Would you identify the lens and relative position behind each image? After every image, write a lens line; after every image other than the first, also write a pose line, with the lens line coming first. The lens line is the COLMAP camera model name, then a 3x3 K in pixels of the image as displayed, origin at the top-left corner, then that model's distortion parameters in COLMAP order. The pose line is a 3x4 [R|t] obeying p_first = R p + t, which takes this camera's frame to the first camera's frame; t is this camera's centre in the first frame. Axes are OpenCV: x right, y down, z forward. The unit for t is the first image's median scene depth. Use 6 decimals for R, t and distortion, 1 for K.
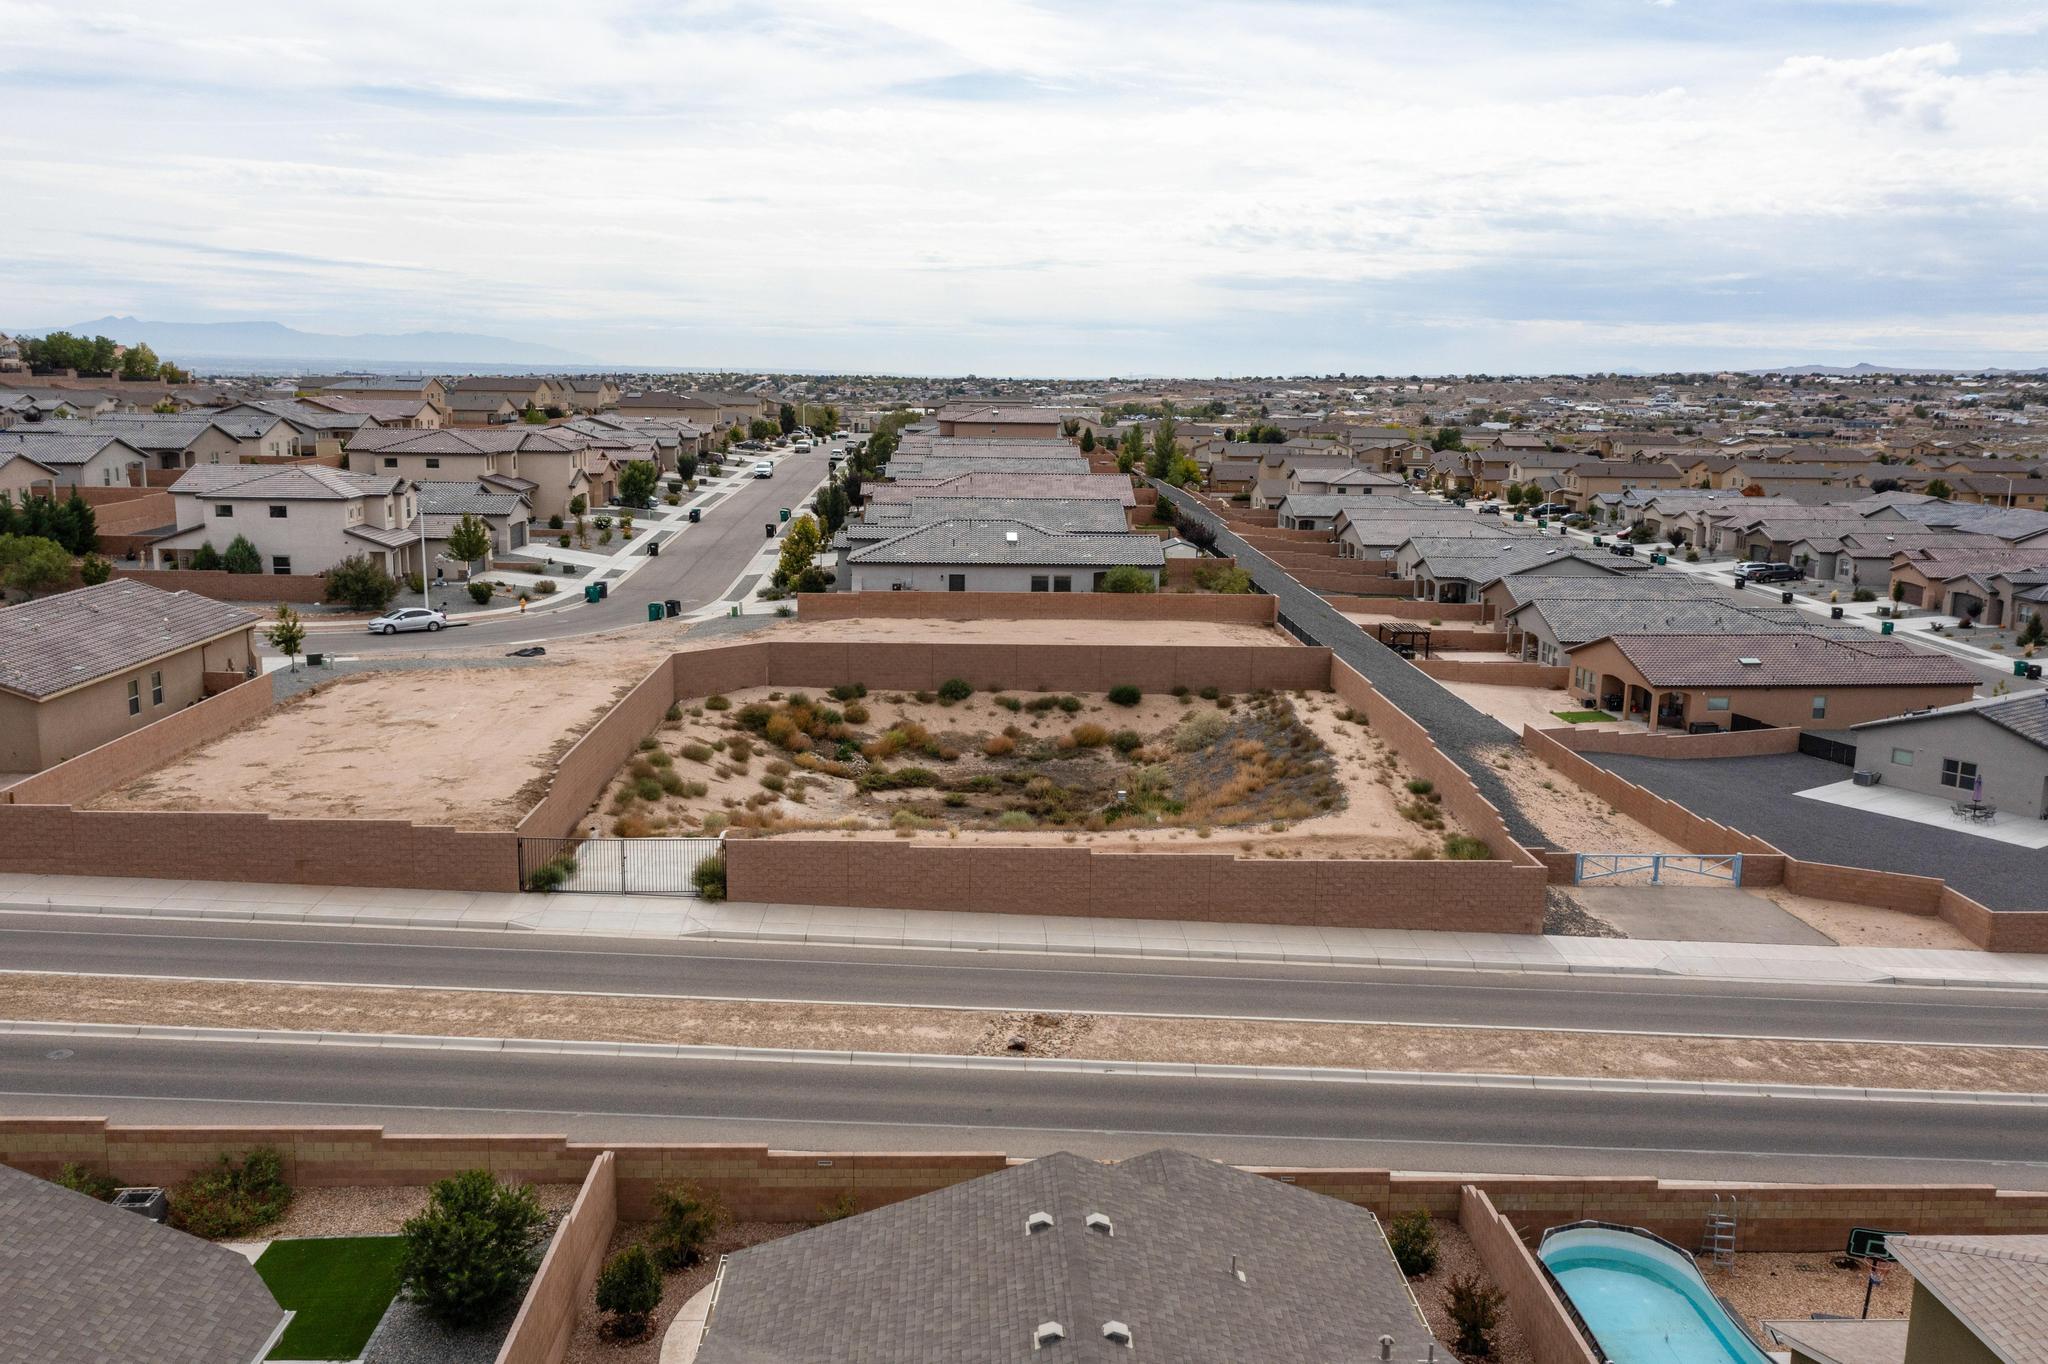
lens RADIAL K [[1679.0, 0, 1017.1], [0, 1679.0, 679.8], [0, 0, 1]] dist [-0.001817, 0.012993]
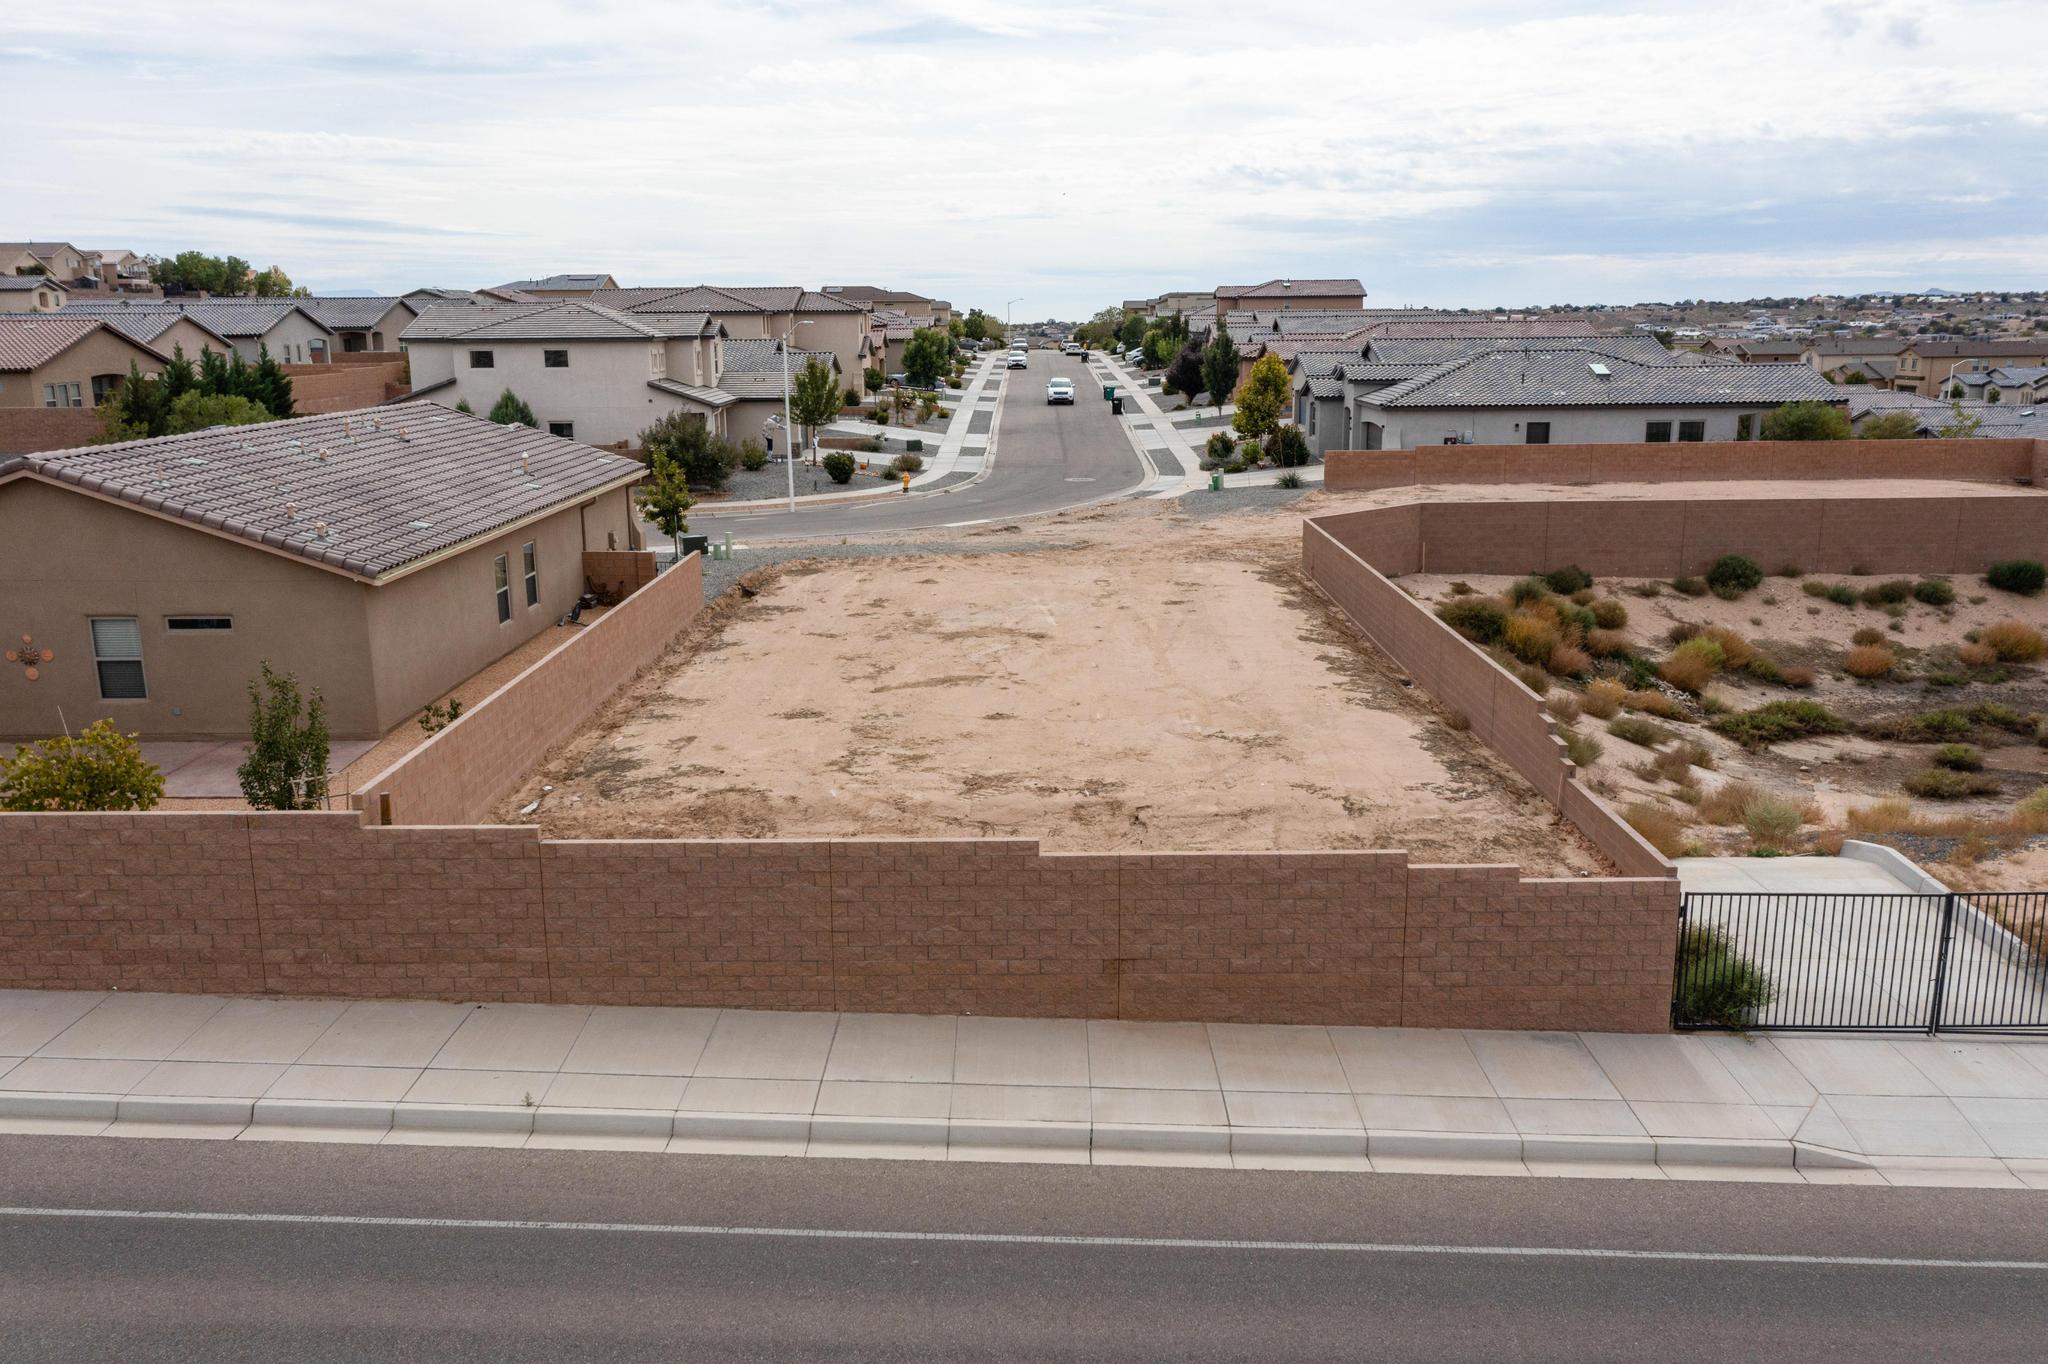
lens RADIAL K [[1624.2, 0, 1026.2], [0, 1624.2, 690.5], [0, 0, 1]] dist [-0.000242, 0.010257]
pose [[0.999075, -0.016622, -0.039664, -0.220087], [0.018286, 0.998952, 0.041958, 0.015206], [0.038925, -0.042645, 0.998332, 0.320775]]
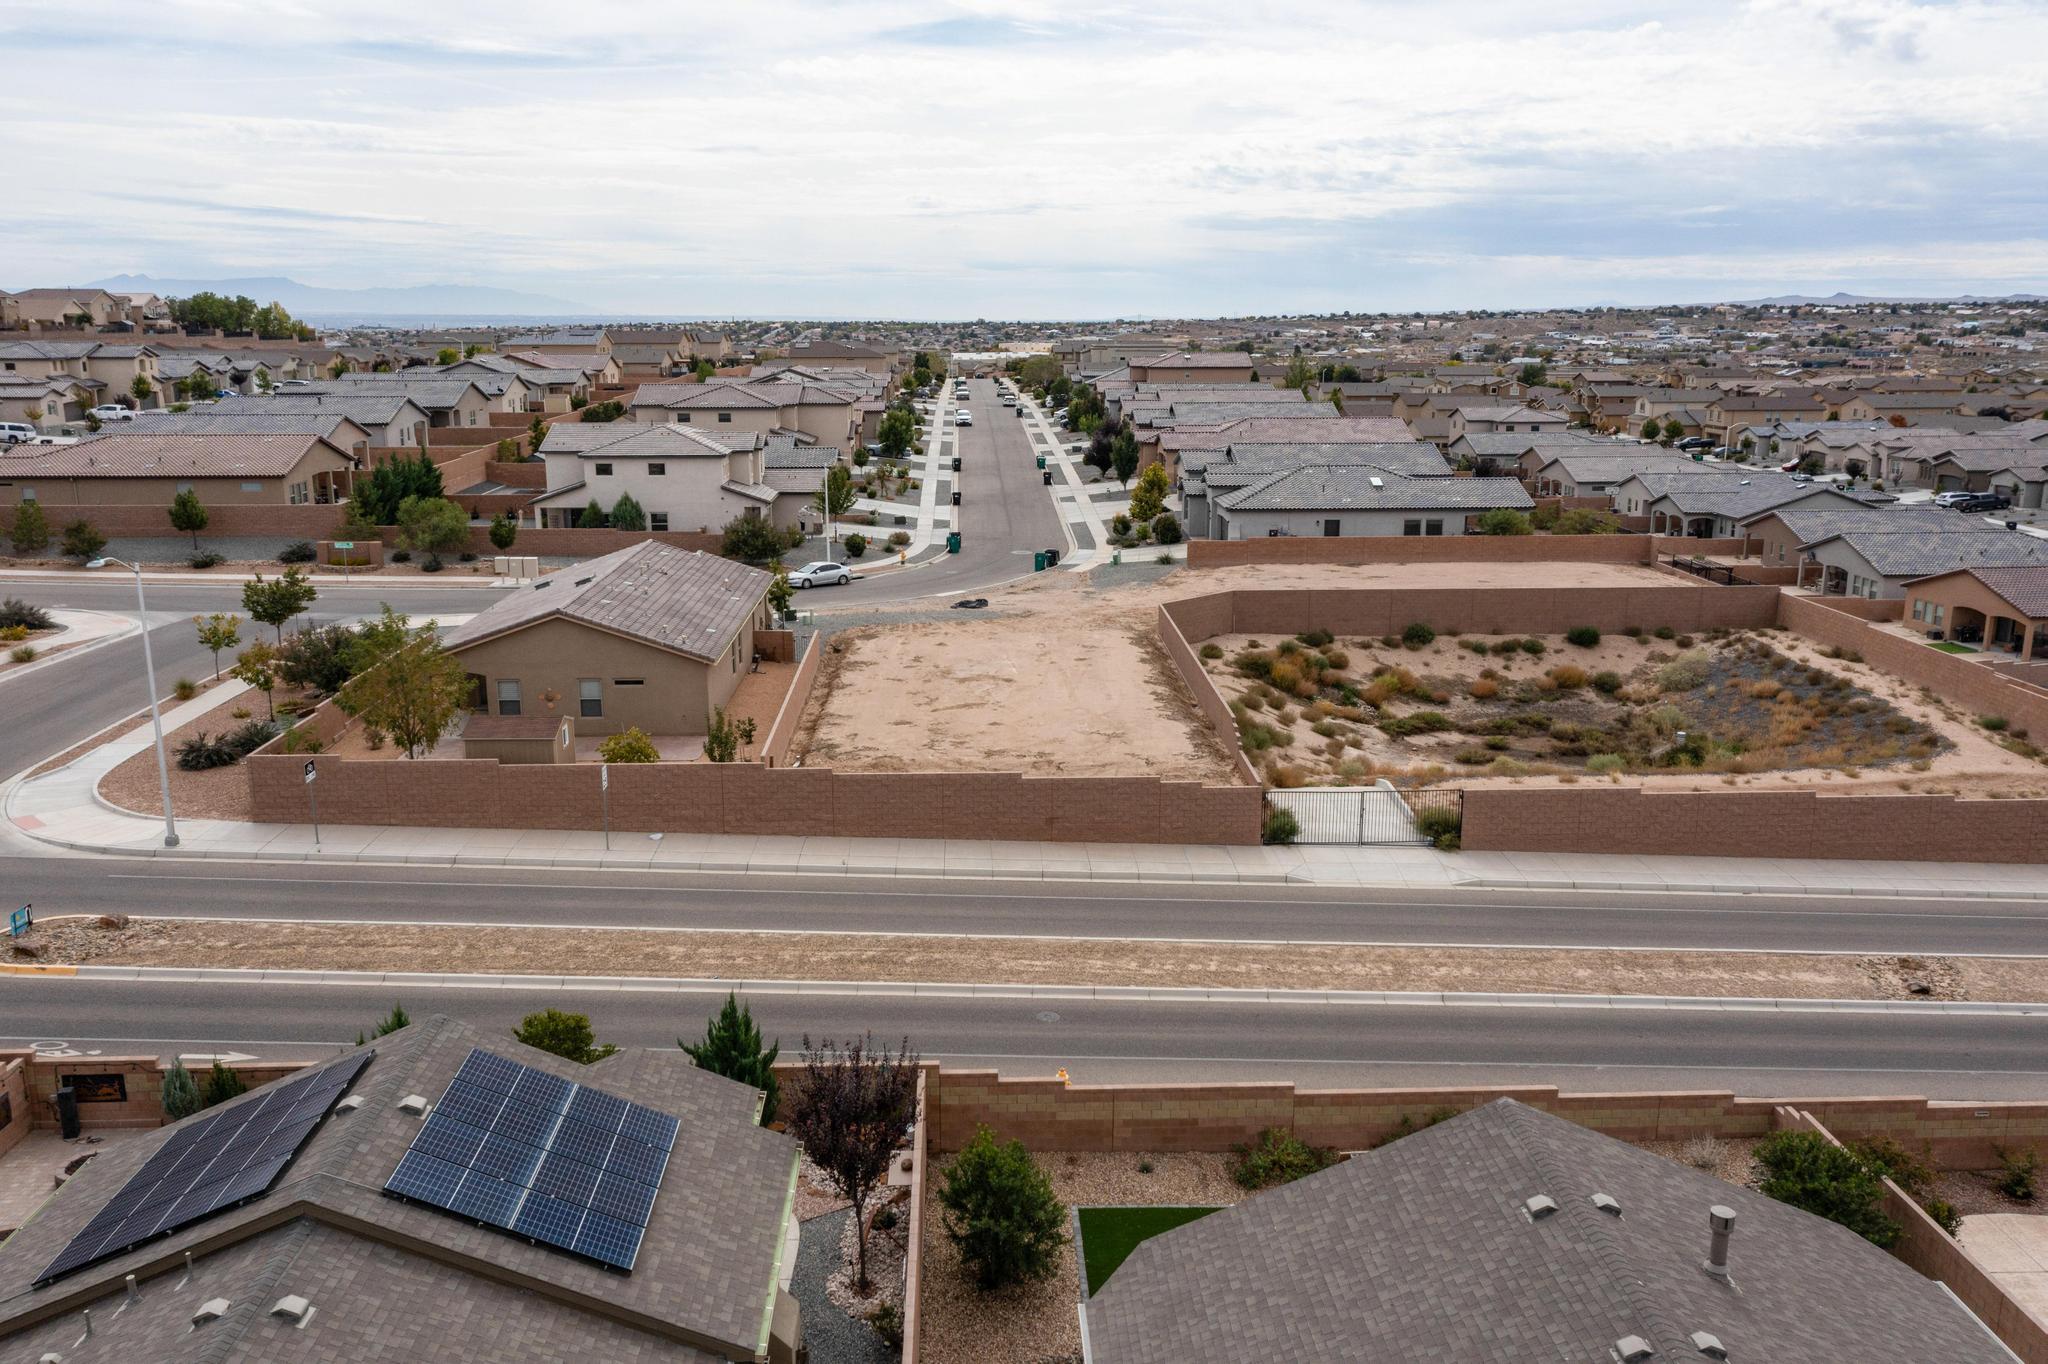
lens RADIAL K [[1624.2, 0, 1026.2], [0, 1624.2, 690.5], [0, 0, 1]] dist [-0.000242, 0.010257]
pose [[0.999837, -0.017578, 0.004140, -0.226622], [0.017370, 0.998800, 0.045787, -0.007544], [-0.004940, -0.045707, 0.998943, 0.010436]]
